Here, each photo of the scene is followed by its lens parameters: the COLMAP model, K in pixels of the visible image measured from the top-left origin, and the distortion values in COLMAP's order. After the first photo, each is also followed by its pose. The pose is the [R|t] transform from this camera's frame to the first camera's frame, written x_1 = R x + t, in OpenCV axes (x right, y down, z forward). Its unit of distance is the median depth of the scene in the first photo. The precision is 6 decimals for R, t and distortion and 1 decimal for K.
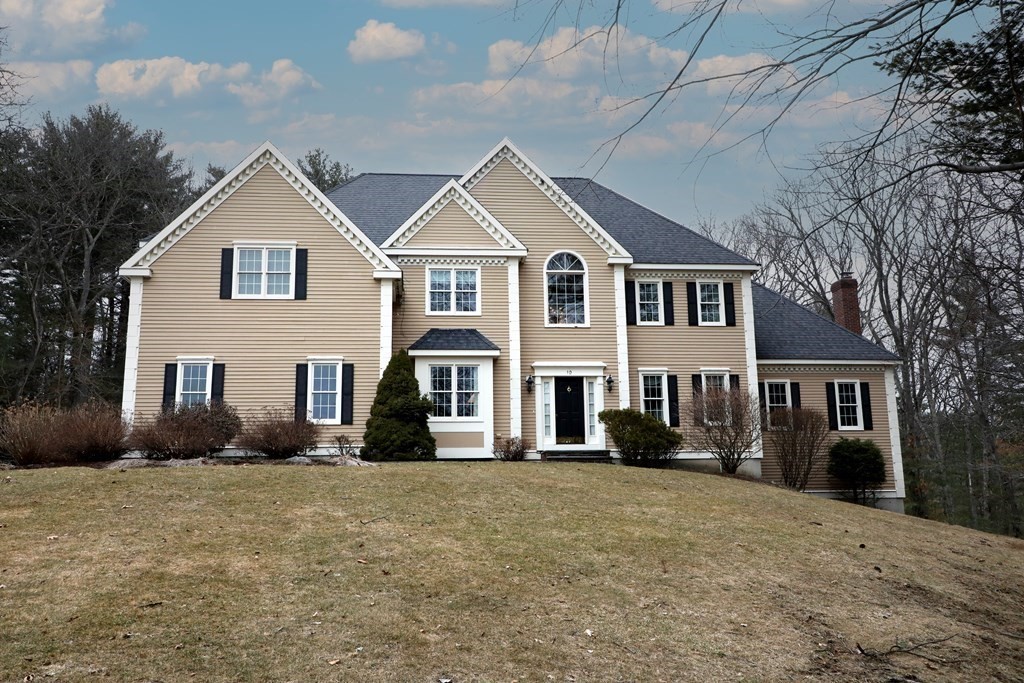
lens RADIAL K [[876.8, 0, 505.2], [0, 876.8, 346.5], [0, 0, 1]] dist [-0.014736, -0.001138]
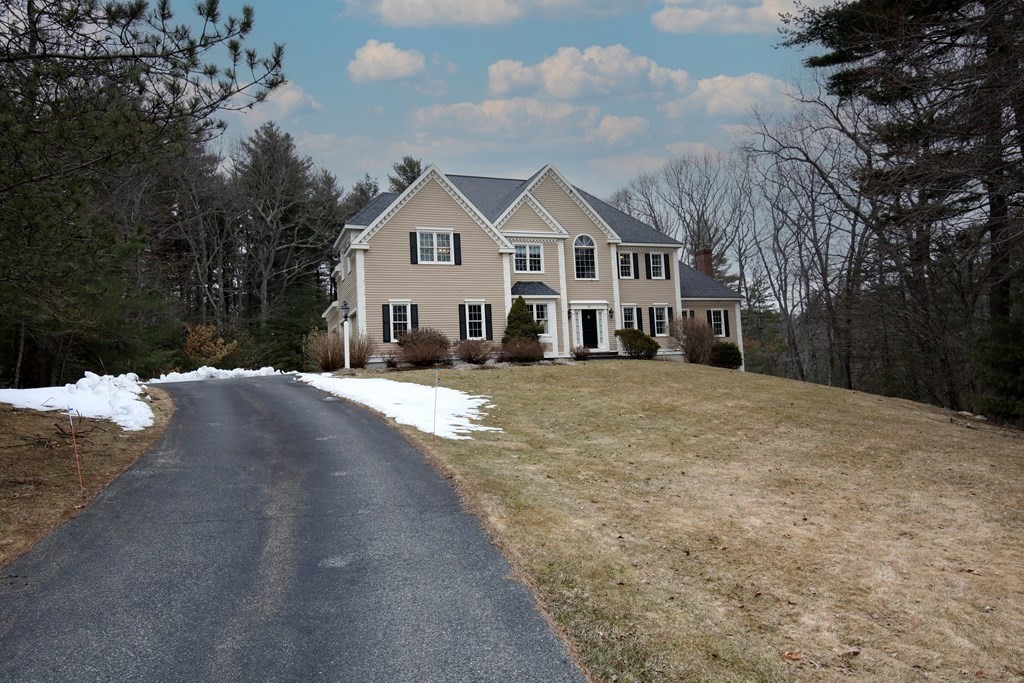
lens RADIAL K [[689.4, 0, 511.9], [0, 689.4, 343.6], [0, 0, 1]] dist [0.035269, -0.000200]
pose [[0.960243, -0.020649, 0.278402, -0.453076], [-0.009299, 0.994341, 0.105823, -0.040774], [-0.279012, -0.104205, 0.954617, -0.256615]]
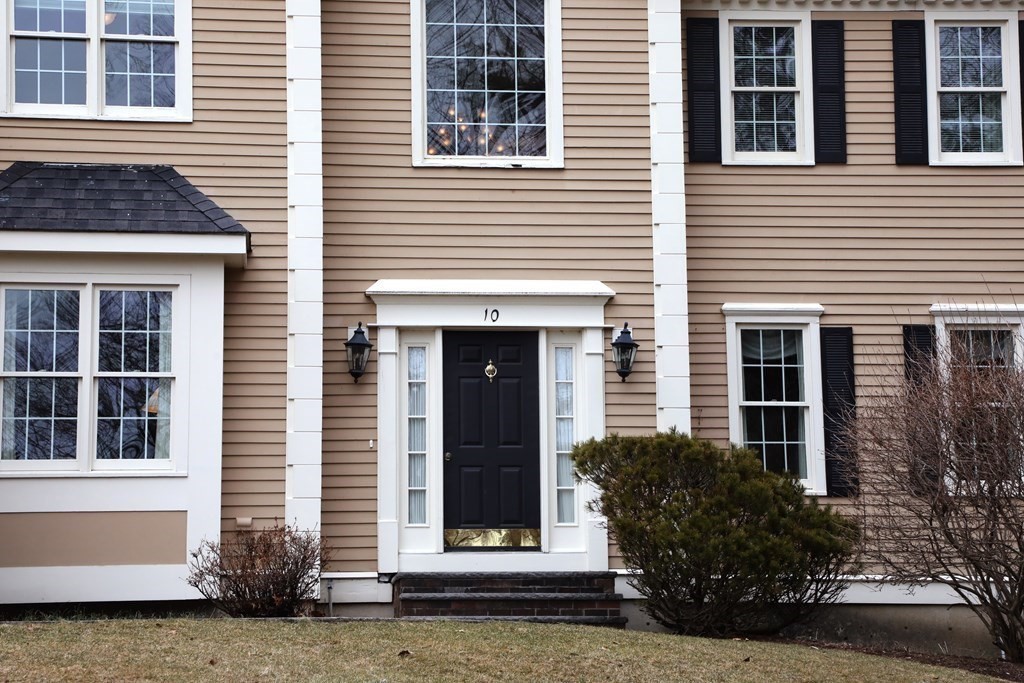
lens RADIAL K [[2286.5, 0, 515.1], [0, 2286.5, 341.3], [0, 0, 1]] dist [0.415529, 0.000000]
pose [[0.999965, 0.003809, 0.007506, 0.075882], [-0.003956, 0.999800, 0.019582, 0.023237], [-0.007430, -0.019611, 0.999780, 0.209375]]
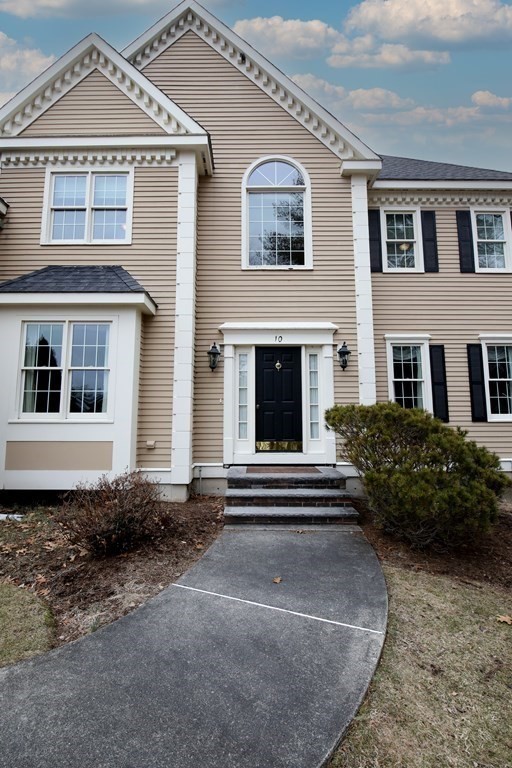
lens RADIAL K [[331.3, 0, 250.2], [0, 331.3, 380.0], [0, 0, 1]] dist [-0.014178, -0.002009]
pose [[0.994462, 0.004230, -0.105015, 0.078481], [0.003973, 0.996963, 0.077780, 0.040818], [0.105025, -0.077767, 0.991424, 0.763611]]
